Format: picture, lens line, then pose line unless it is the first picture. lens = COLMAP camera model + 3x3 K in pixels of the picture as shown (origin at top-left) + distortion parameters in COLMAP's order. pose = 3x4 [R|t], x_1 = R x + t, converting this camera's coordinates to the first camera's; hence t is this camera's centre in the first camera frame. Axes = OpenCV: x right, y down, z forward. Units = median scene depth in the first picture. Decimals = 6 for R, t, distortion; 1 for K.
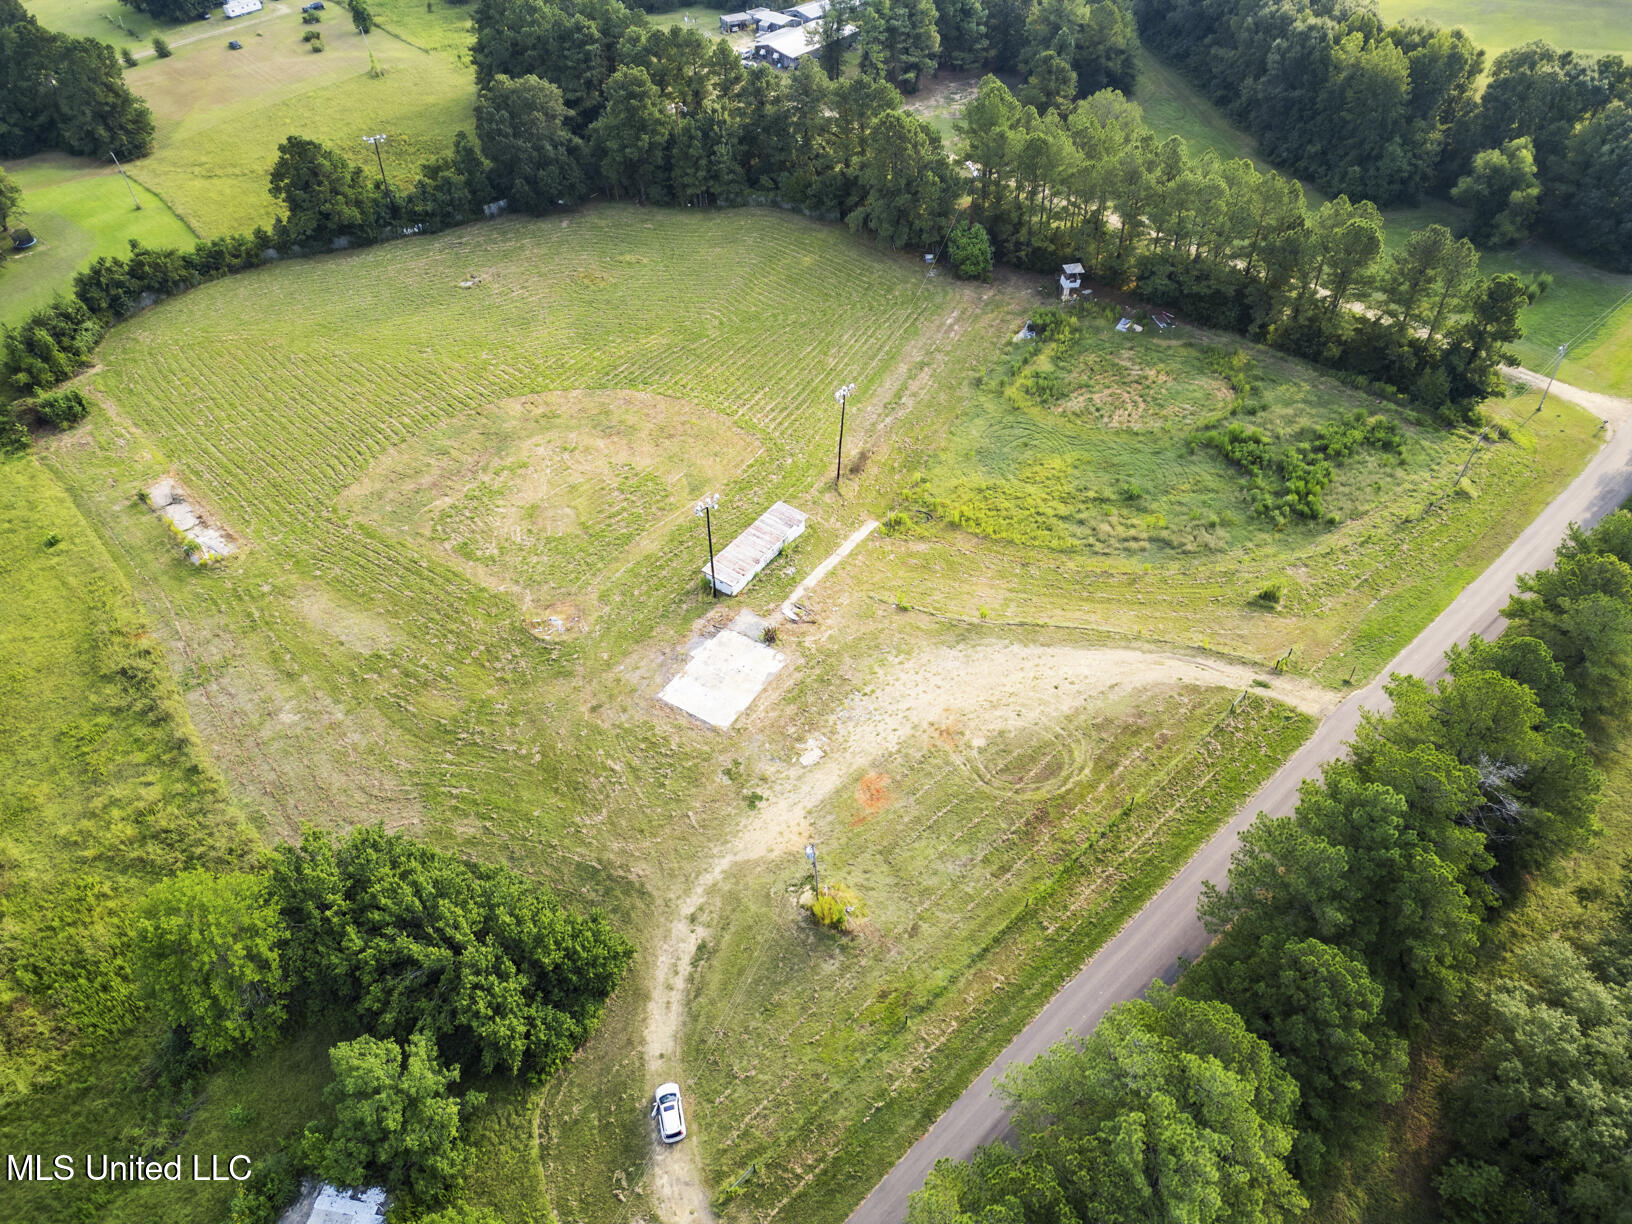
lens RADIAL K [[1151.9, 0, 810.5], [0, 1151.9, 619.4], [0, 0, 1]] dist [0.080146, -0.065626]
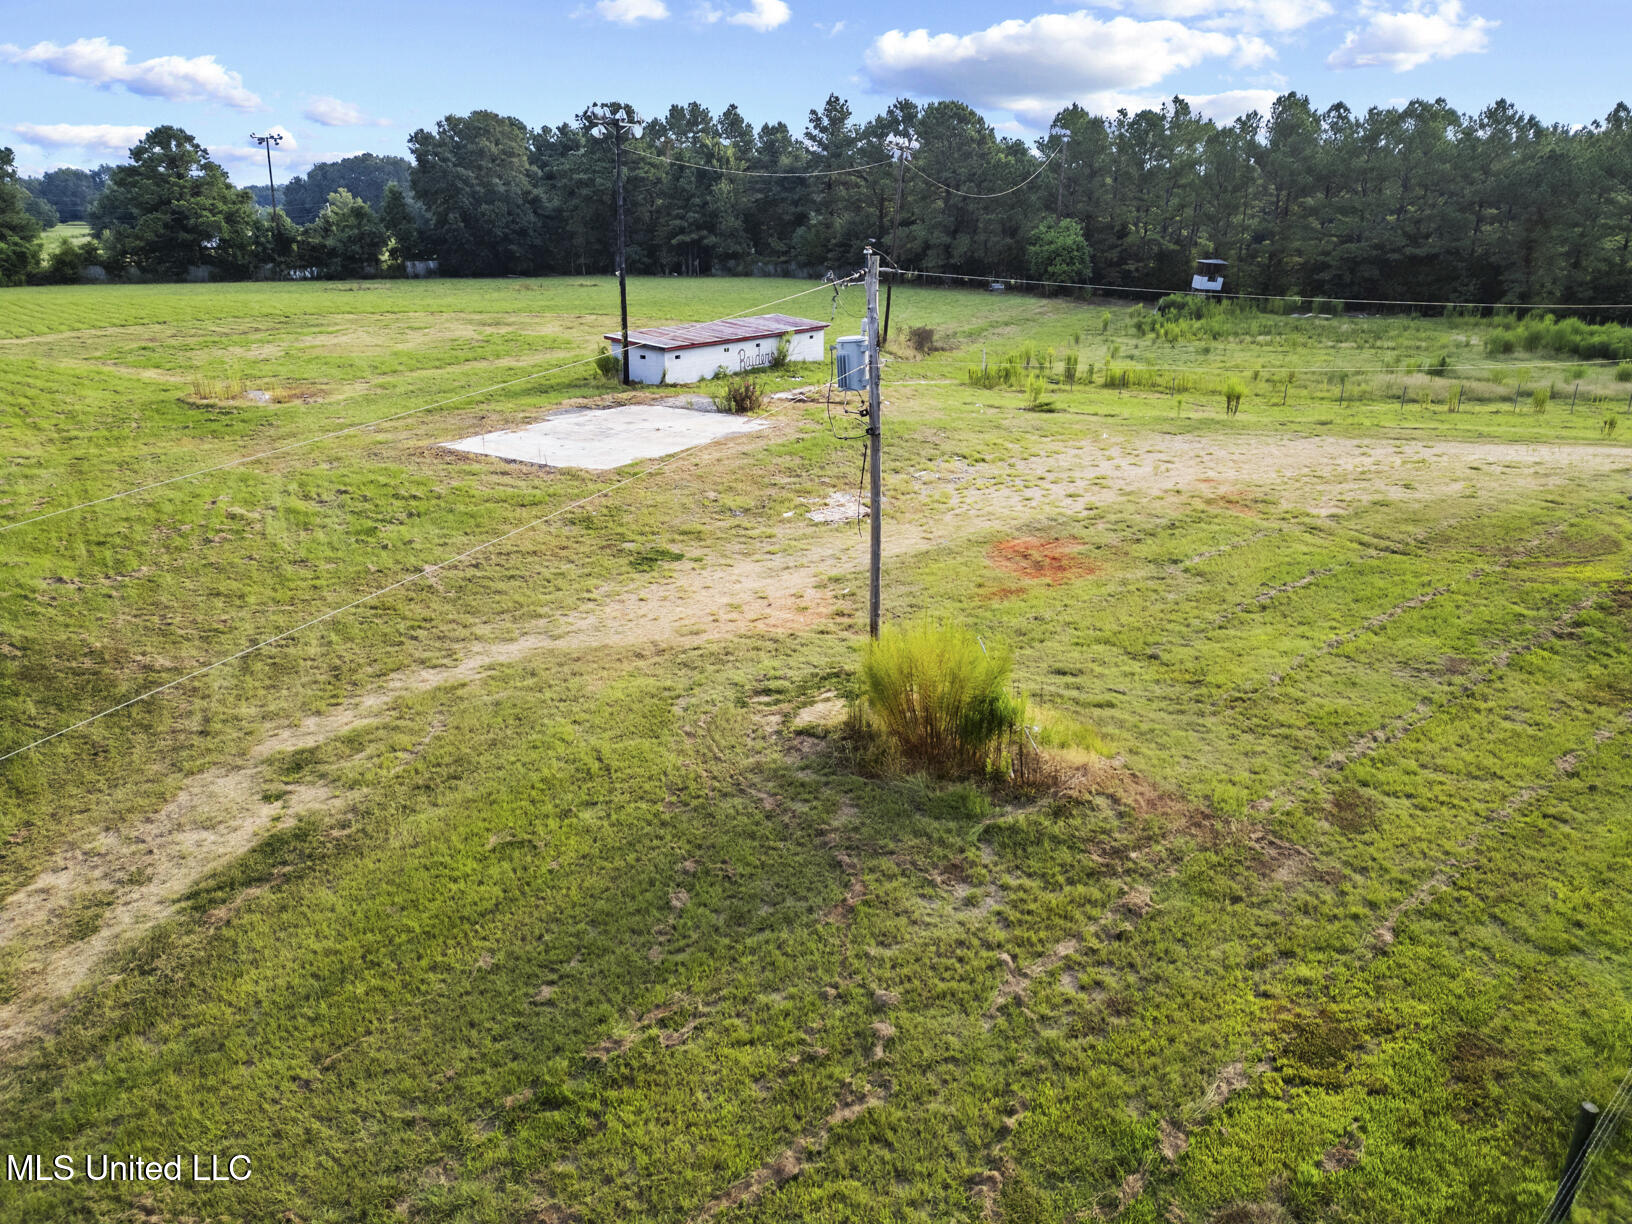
lens RADIAL K [[1151.9, 0, 811.7], [0, 1151.9, 605.3], [0, 0, 1]] dist [0.080146, -0.065626]
pose [[0.999541, 0.029591, -0.006450, -0.004437], [-0.029620, 0.910741, -0.411915, 0.276780], [-0.006314, 0.411917, 0.911200, 0.685288]]
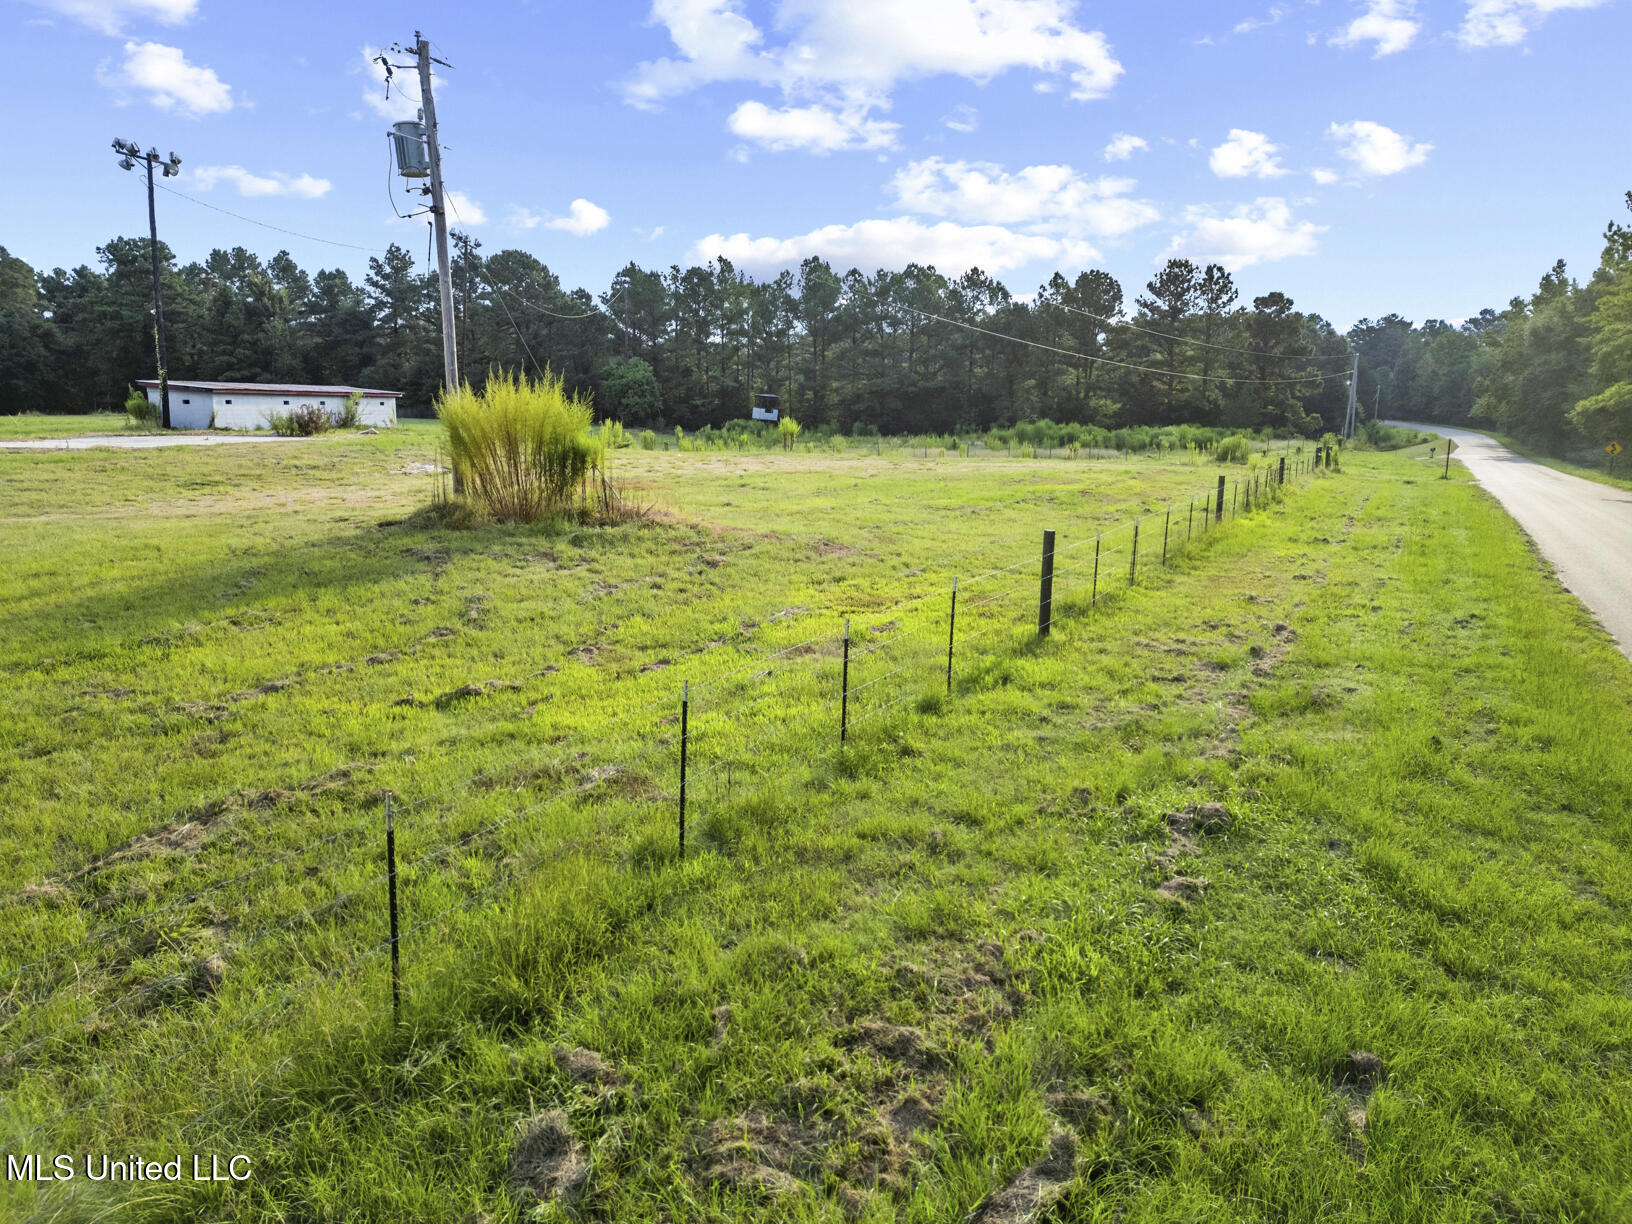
lens RADIAL K [[1151.9, 0, 810.9], [0, 1151.9, 606.3], [0, 0, 1]] dist [0.080146, -0.065626]
pose [[0.944420, -0.024117, 0.327854, -0.003226], [0.202803, 0.827656, -0.523313, 0.342970], [-0.258730, 0.560717, 0.786546, 0.709253]]
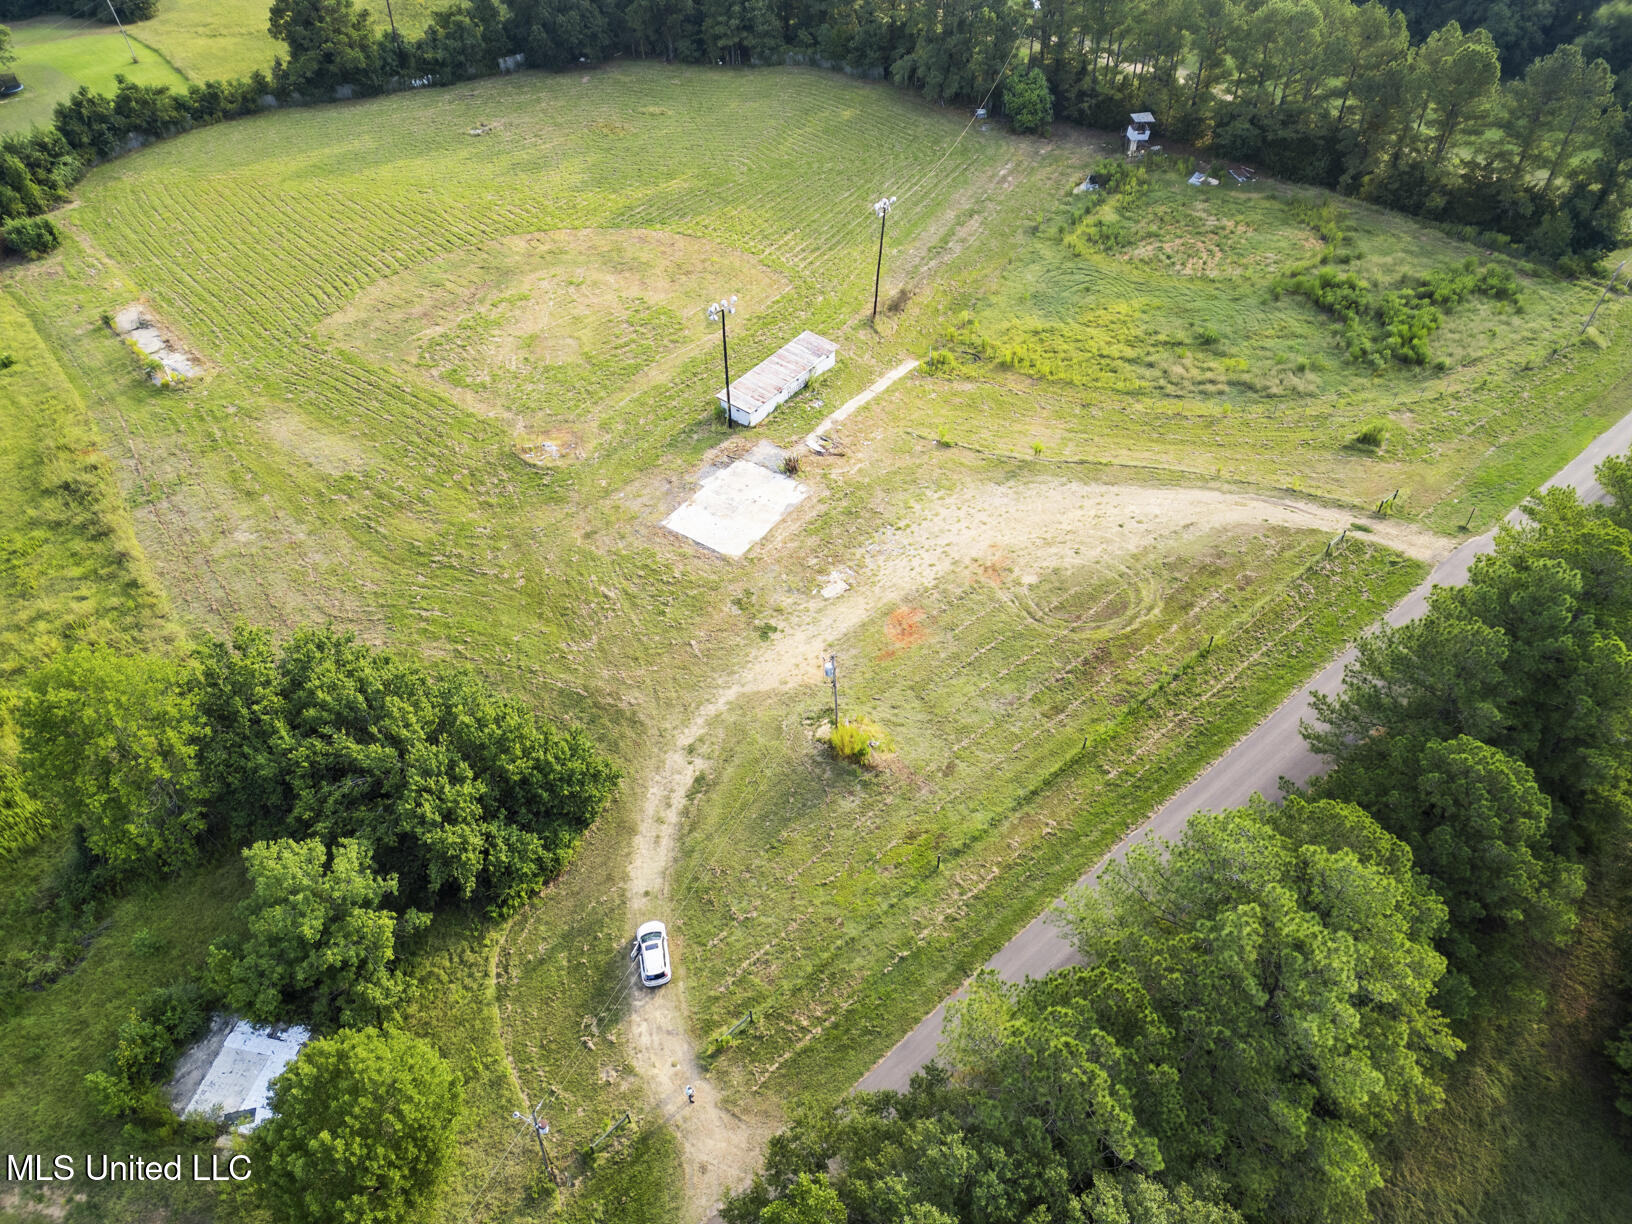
lens RADIAL K [[1151.9, 0, 809.4], [0, 1151.9, 618.1], [0, 0, 1]] dist [0.080146, -0.065626]
pose [[0.999255, 0.027707, -0.026883, 0.005500], [-0.027587, 0.999608, 0.004815, 0.134564], [0.027006, -0.004069, 0.999627, 0.132196]]
